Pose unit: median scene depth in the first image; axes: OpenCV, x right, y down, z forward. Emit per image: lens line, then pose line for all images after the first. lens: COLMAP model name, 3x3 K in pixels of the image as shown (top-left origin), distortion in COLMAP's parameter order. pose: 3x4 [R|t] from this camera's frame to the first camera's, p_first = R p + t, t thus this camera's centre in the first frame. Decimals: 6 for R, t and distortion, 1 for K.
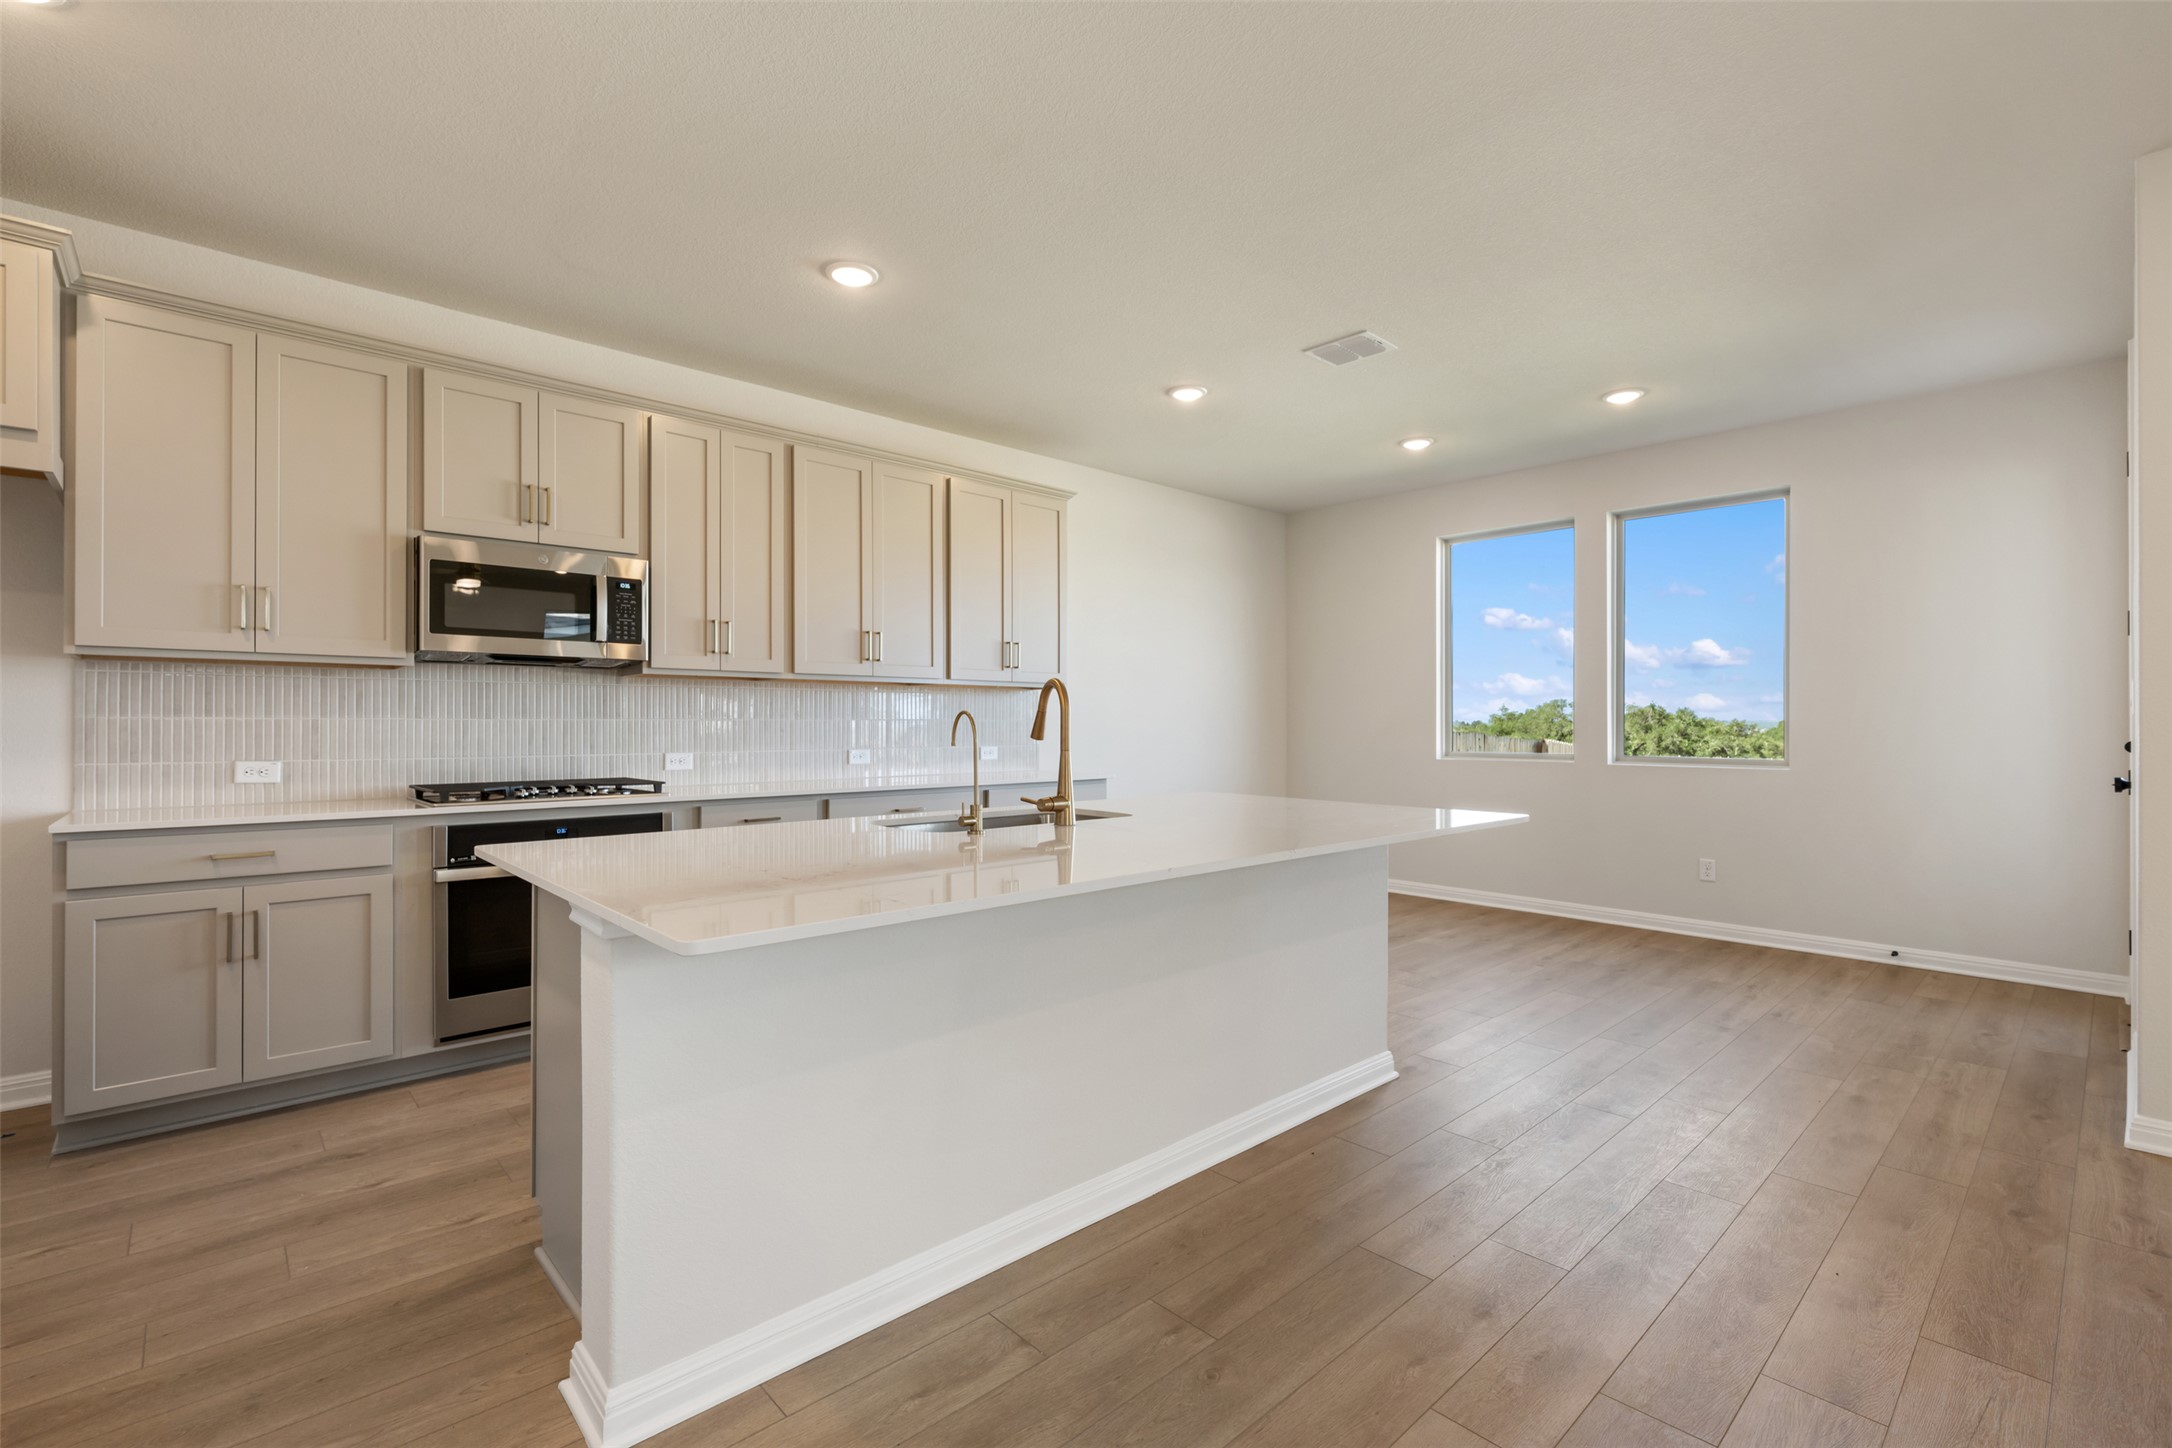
lens RADIAL K [[968.6, 0, 1093.0], [0, 968.6, 727.8], [0, 0, 1]] dist [0.000256, -0.000177]
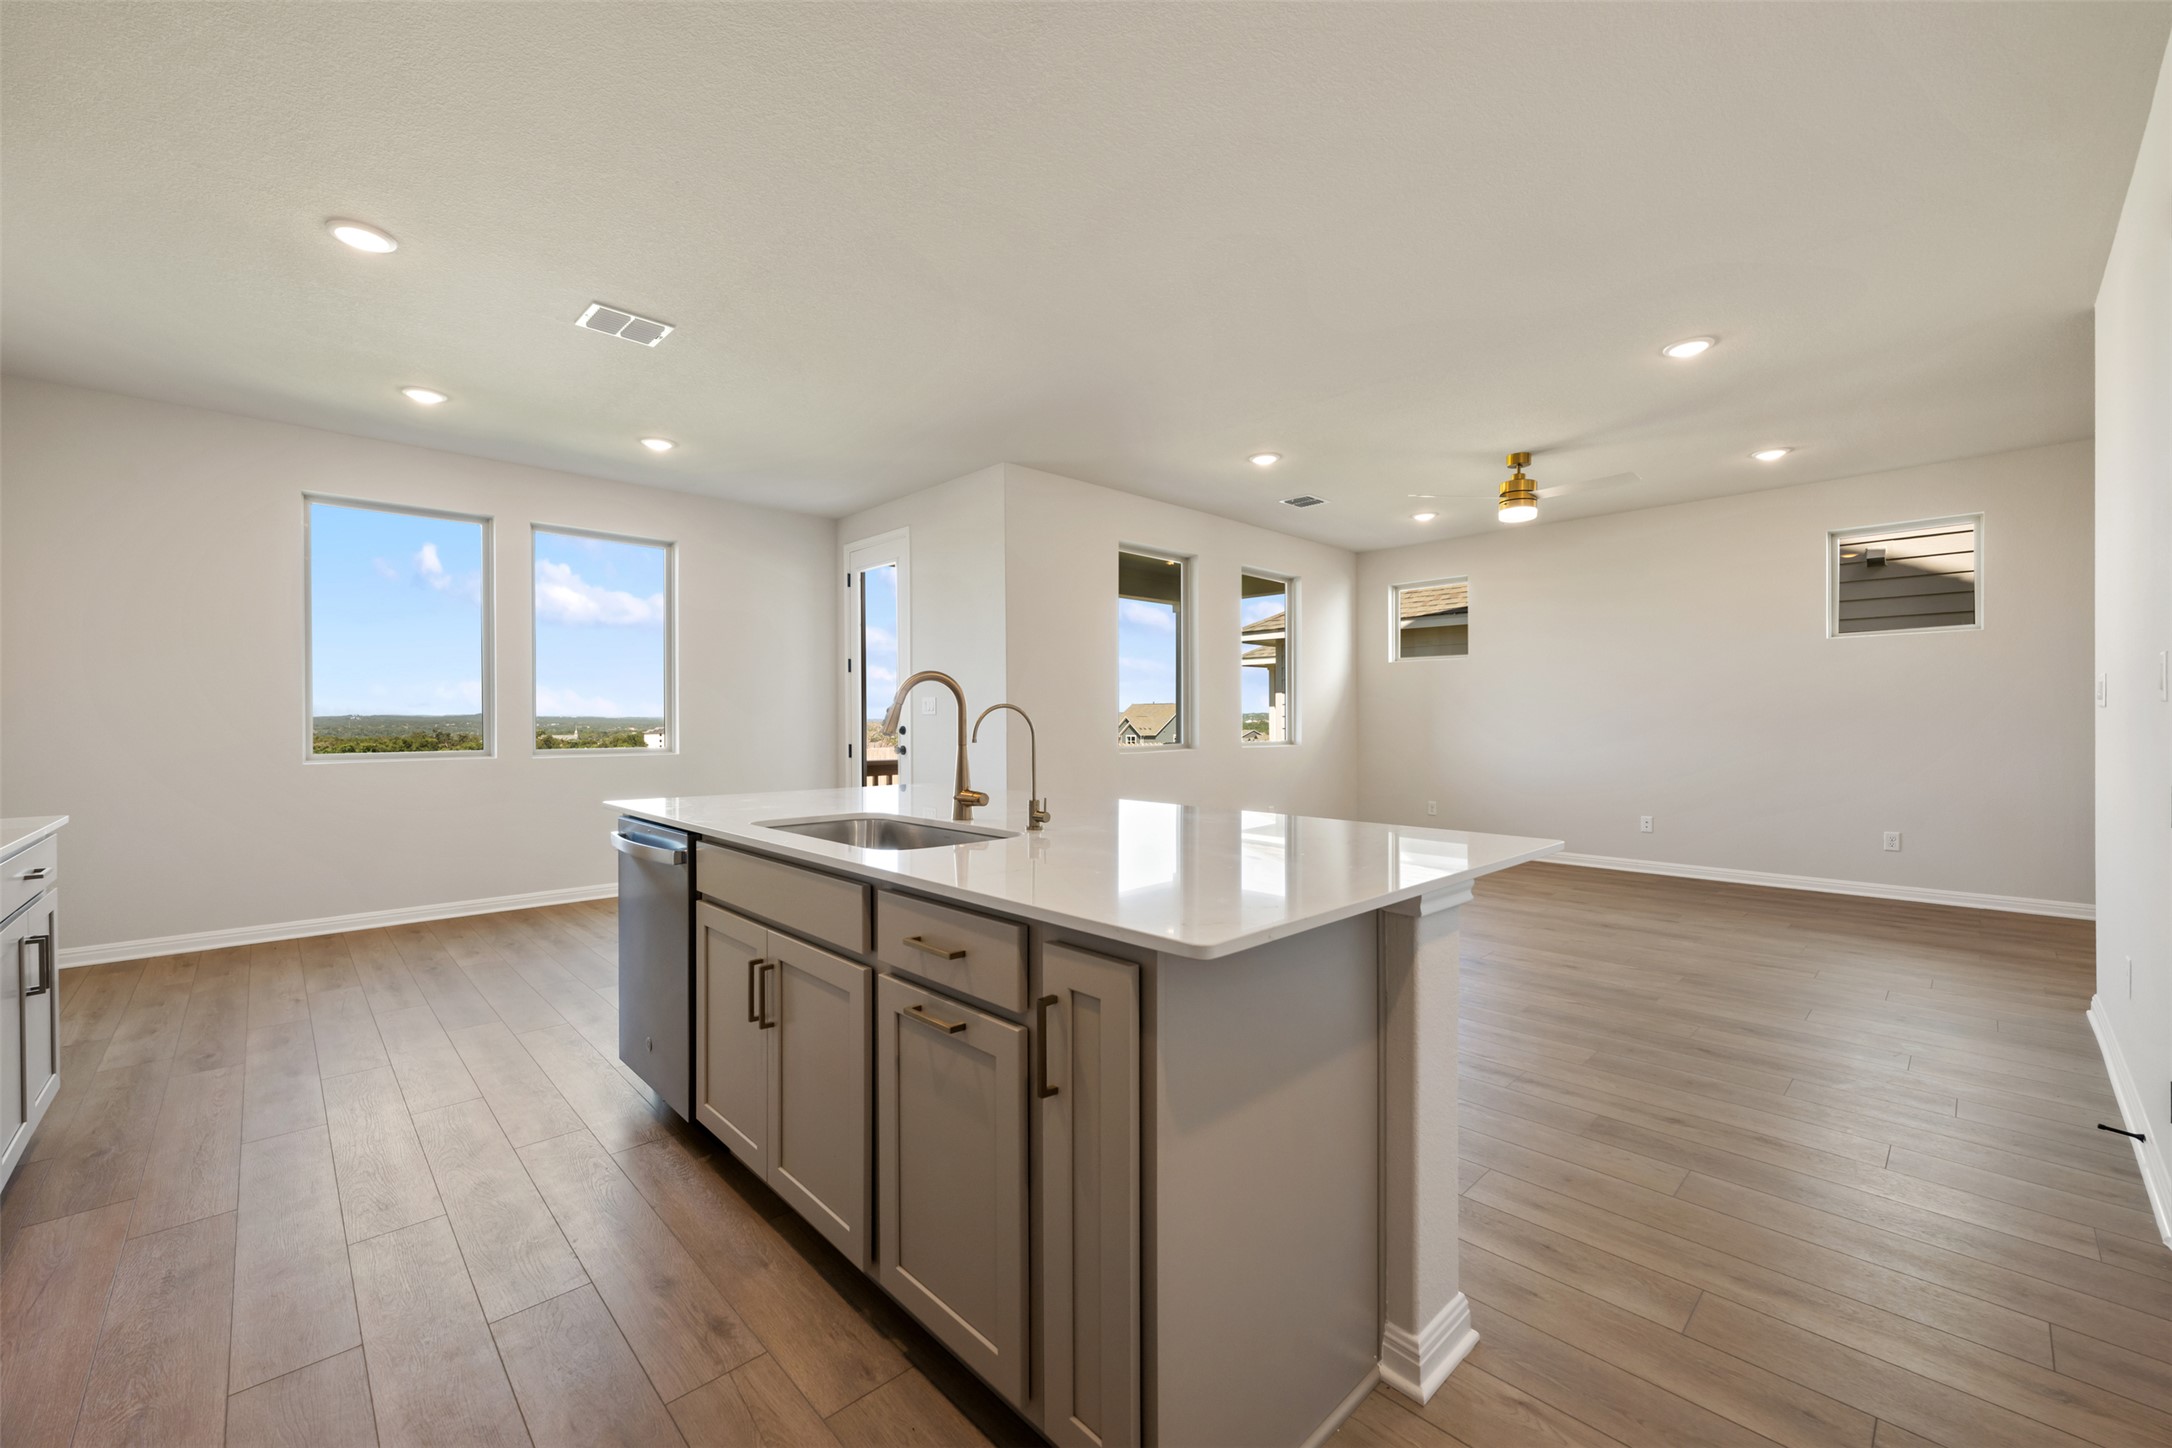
lens RADIAL K [[861.8, 0, 1072.4], [0, 861.8, 717.6], [0, 0, 1]] dist [-0.001357, 0.000503]
pose [[-0.007102, 0.001580, 0.999974, -0.445204], [0.005229, 0.999985, -0.001543, -0.001246], [-0.999961, 0.005218, -0.007110, 0.433898]]
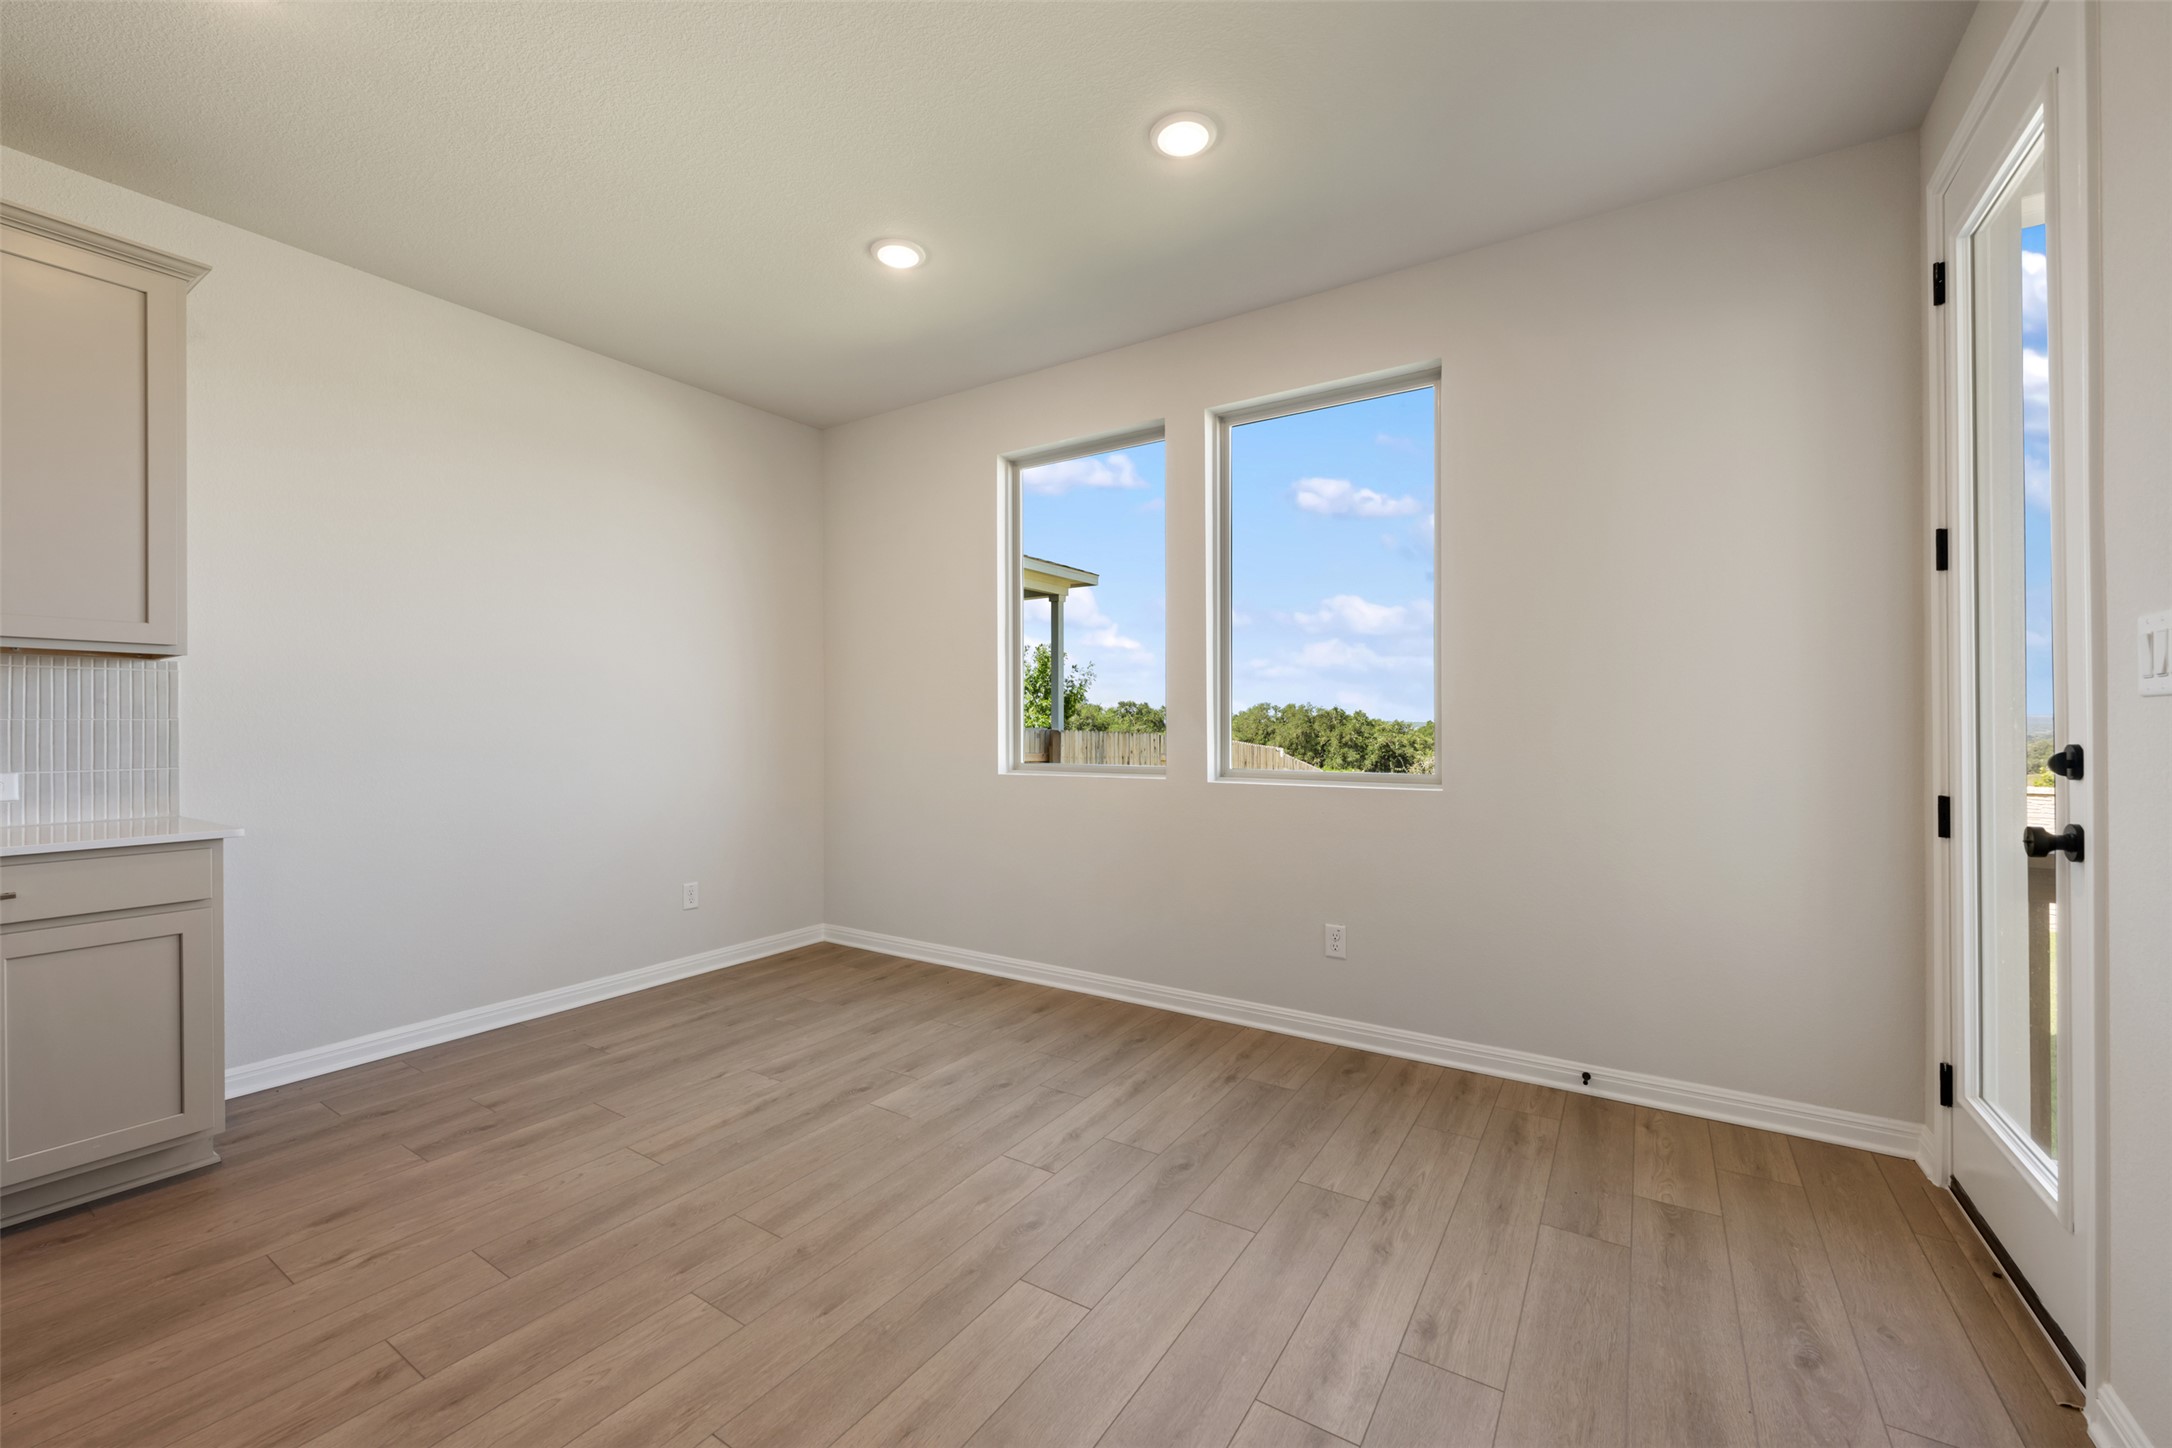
lens RADIAL K [[861.8, 0, 1097.7], [0, 861.8, 726.7], [0, 0, 1]] dist [-0.001357, 0.000503]
pose [[0.968745, -0.003881, 0.248028, 0.322985], [0.004363, 0.999990, -0.001391, -0.000660], [-0.248020, 0.002430, 0.968752, 0.457329]]
